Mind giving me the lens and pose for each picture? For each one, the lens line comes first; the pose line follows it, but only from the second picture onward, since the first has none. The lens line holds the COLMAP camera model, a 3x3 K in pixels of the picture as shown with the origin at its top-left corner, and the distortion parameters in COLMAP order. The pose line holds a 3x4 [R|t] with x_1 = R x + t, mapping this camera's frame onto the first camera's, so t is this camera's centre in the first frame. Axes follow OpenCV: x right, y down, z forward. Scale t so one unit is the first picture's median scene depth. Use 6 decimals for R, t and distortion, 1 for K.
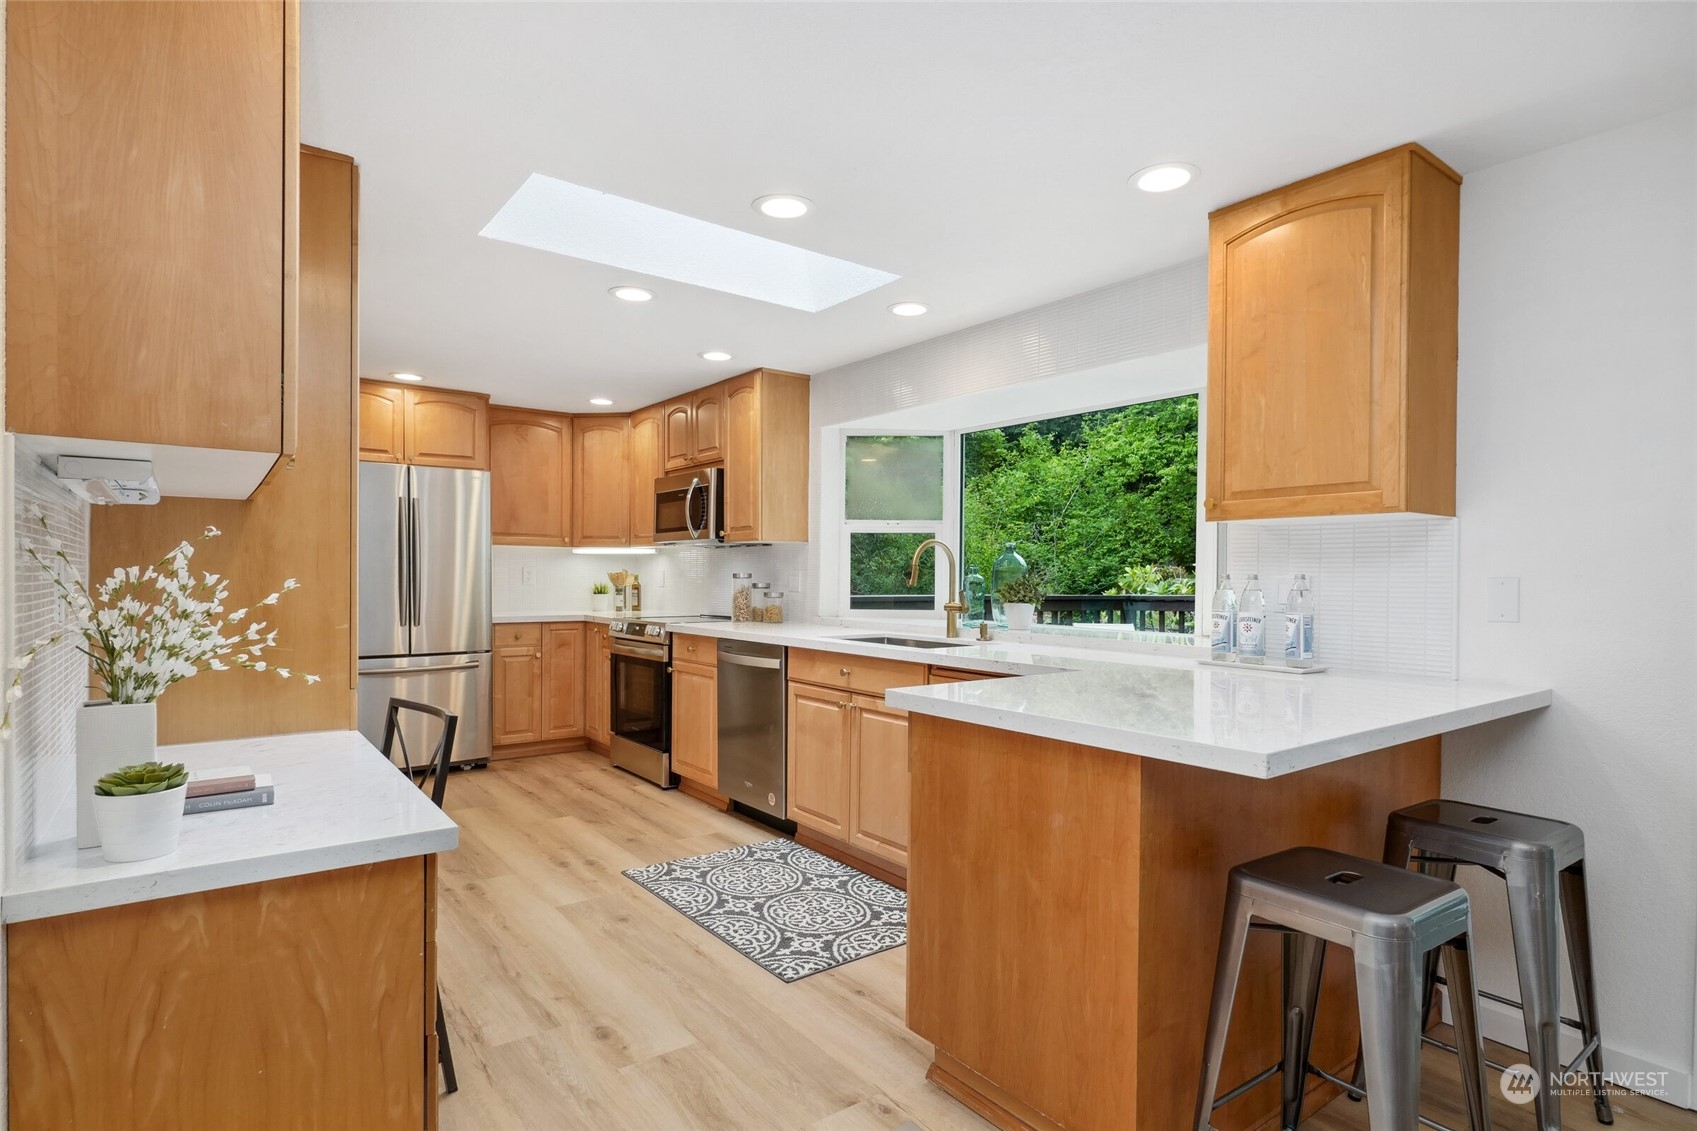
lens RADIAL K [[877.6, 0, 850.8], [0, 877.6, 574.5], [0, 0, 1]] dist [0.002230, 0.000183]
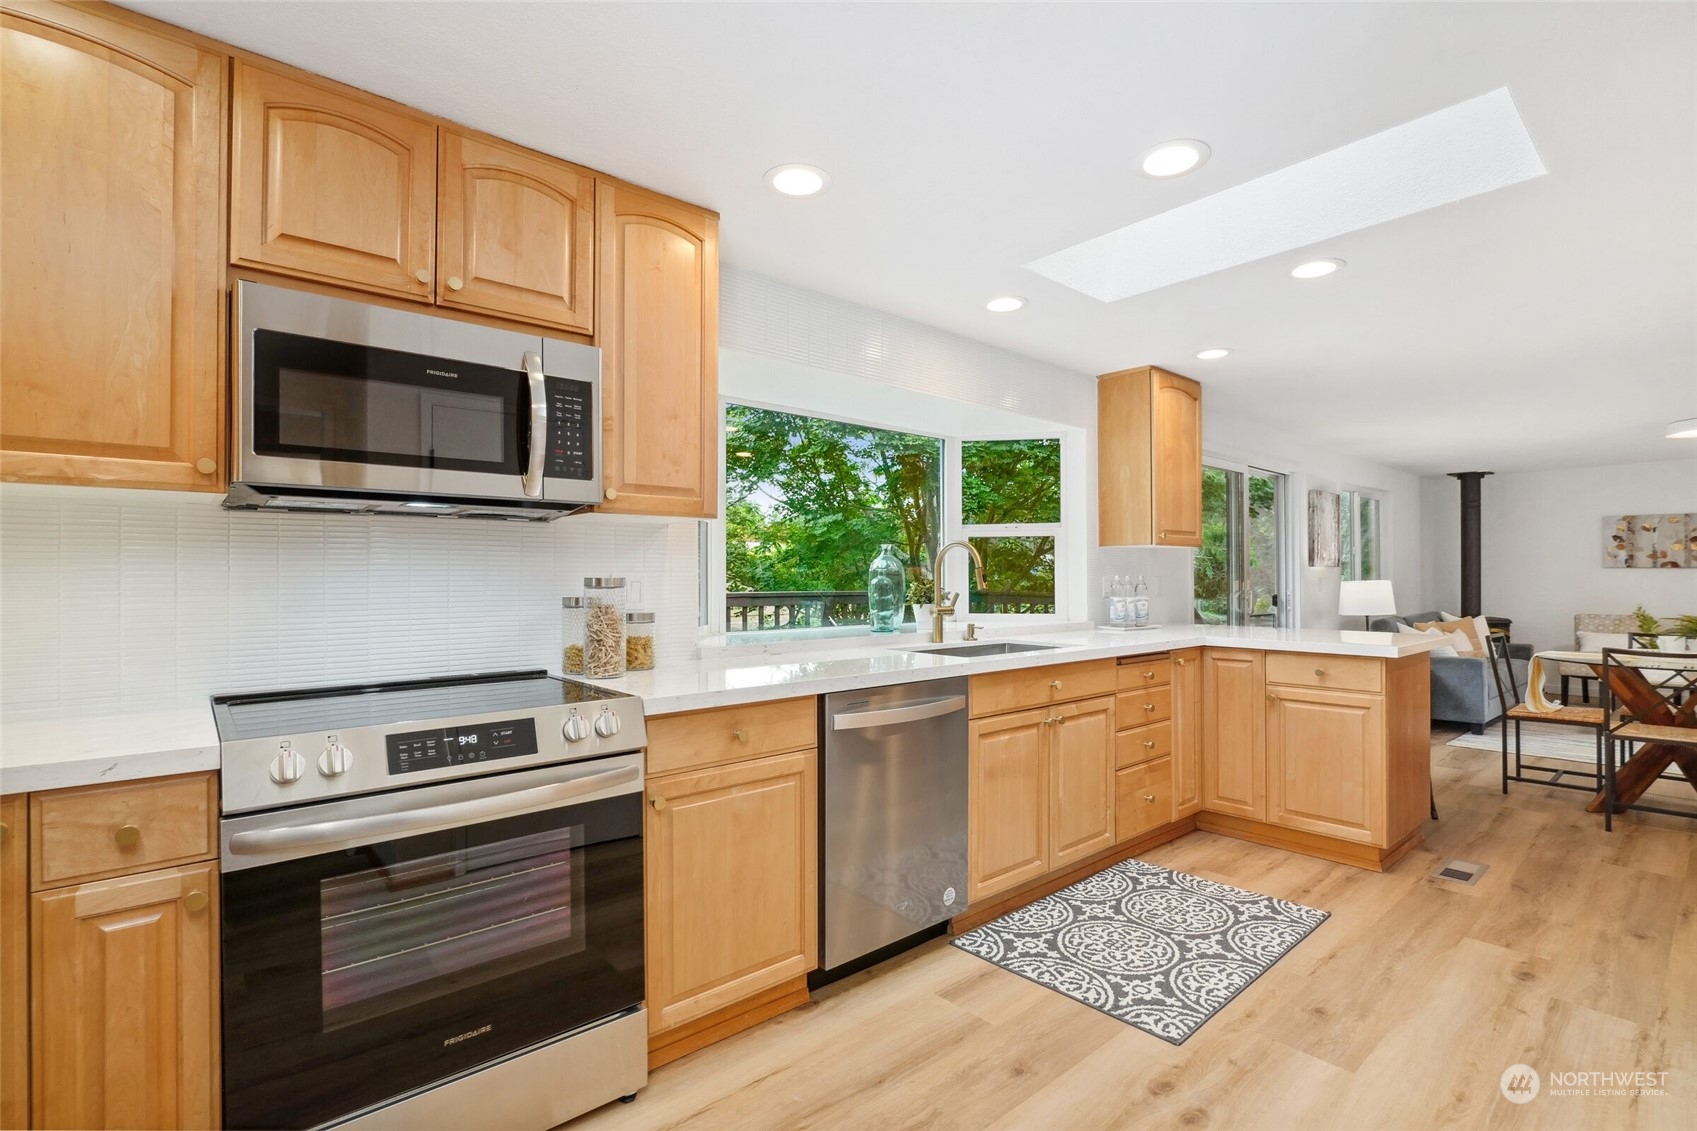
lens RADIAL K [[787.2, 0, 852.1], [0, 787.2, 567.0], [0, 0, 1]] dist [-0.005021, 0.001850]
pose [[-0.072121, 0.006214, 0.997377, -0.864834], [-0.003301, 0.999974, -0.006469, -0.006602], [-0.997390, -0.003759, -0.072098, 1.351350]]
